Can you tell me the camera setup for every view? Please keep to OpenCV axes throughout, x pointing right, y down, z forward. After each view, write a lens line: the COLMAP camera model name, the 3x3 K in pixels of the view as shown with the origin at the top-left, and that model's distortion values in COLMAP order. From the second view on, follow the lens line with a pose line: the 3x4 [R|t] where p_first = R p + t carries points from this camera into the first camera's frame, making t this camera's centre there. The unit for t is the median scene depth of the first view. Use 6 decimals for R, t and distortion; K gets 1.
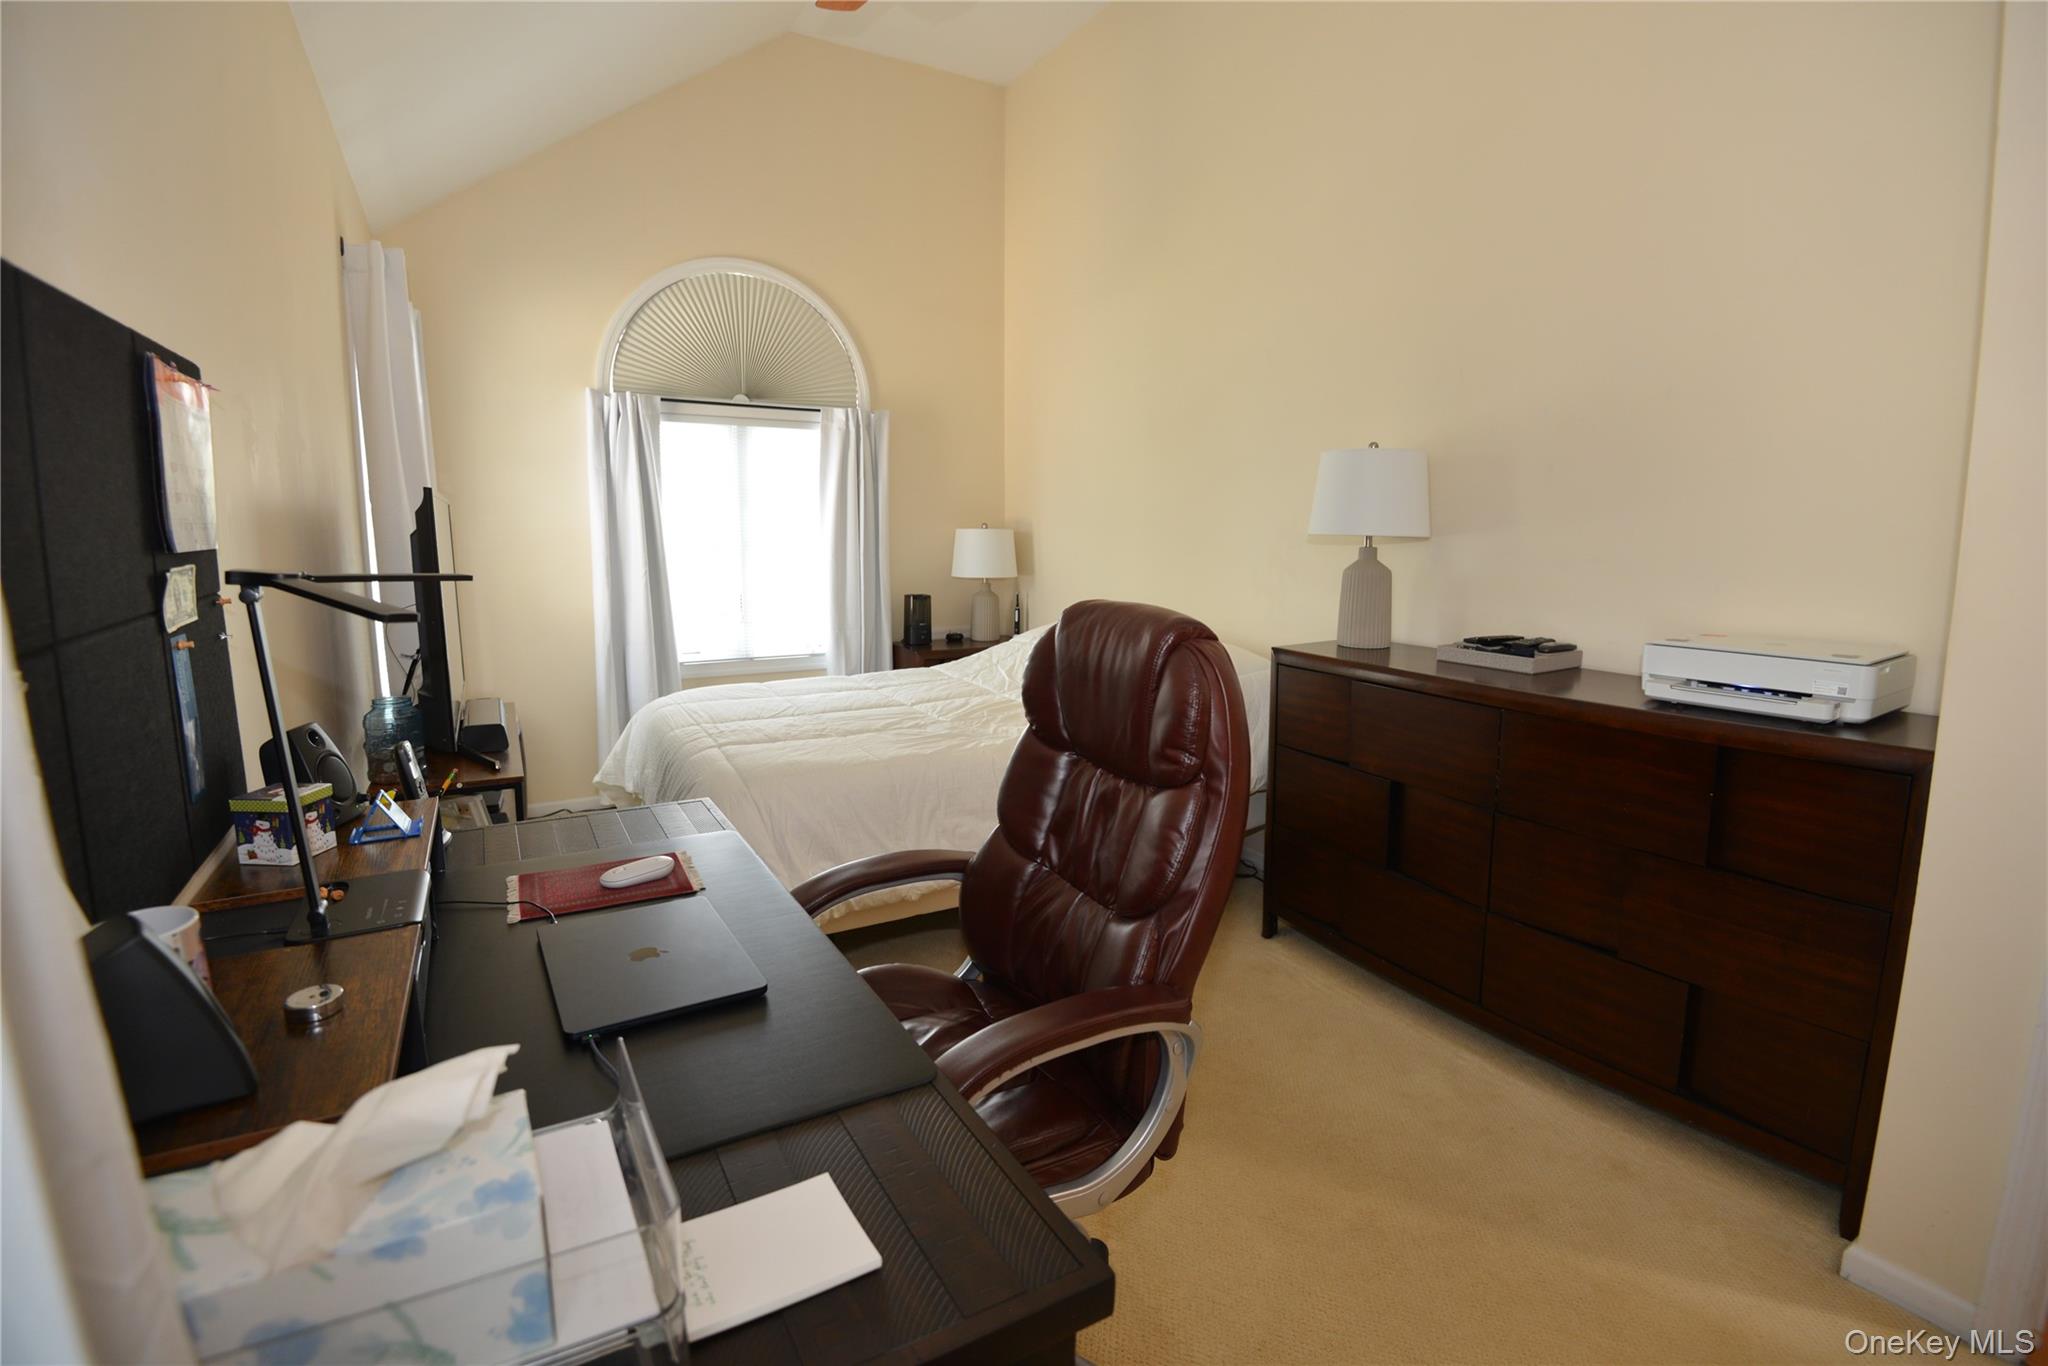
lens RADIAL K [[939.4, 0, 1023.2], [0, 939.4, 658.0], [0, 0, 1]] dist [-0.026500, -0.011431]
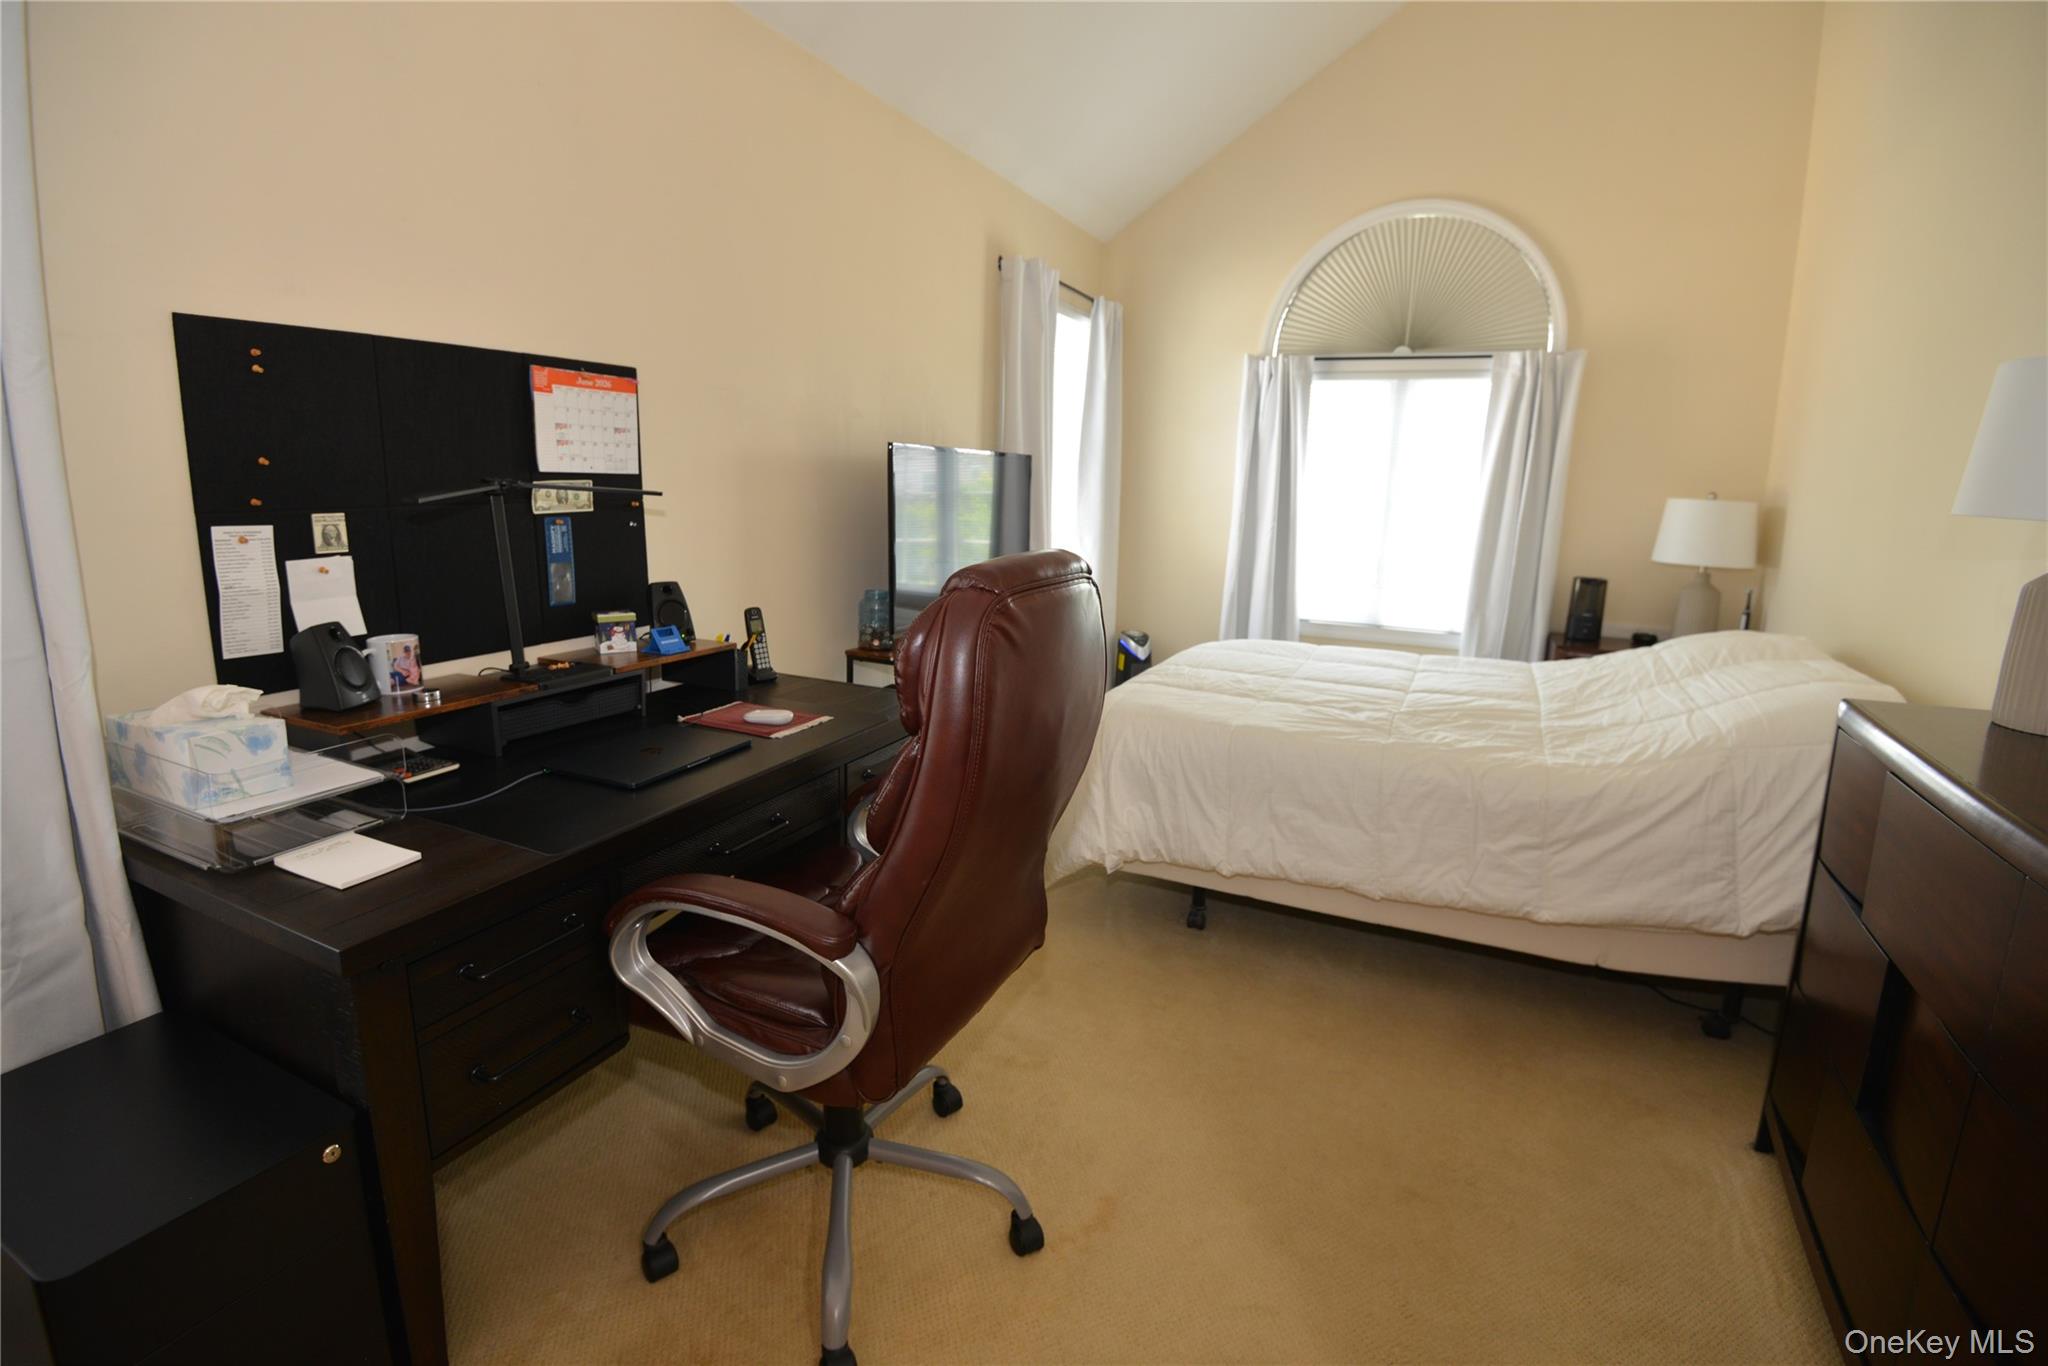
lens RADIAL K [[939.4, 0, 1023.2], [0, 939.4, 658.0], [0, 0, 1]] dist [-0.026500, -0.011431]
pose [[0.571718, 0.161747, -0.804348, 0.284520], [-0.136429, 0.985468, 0.101197, -0.015118], [0.809027, 0.051881, 0.585477, 0.156201]]
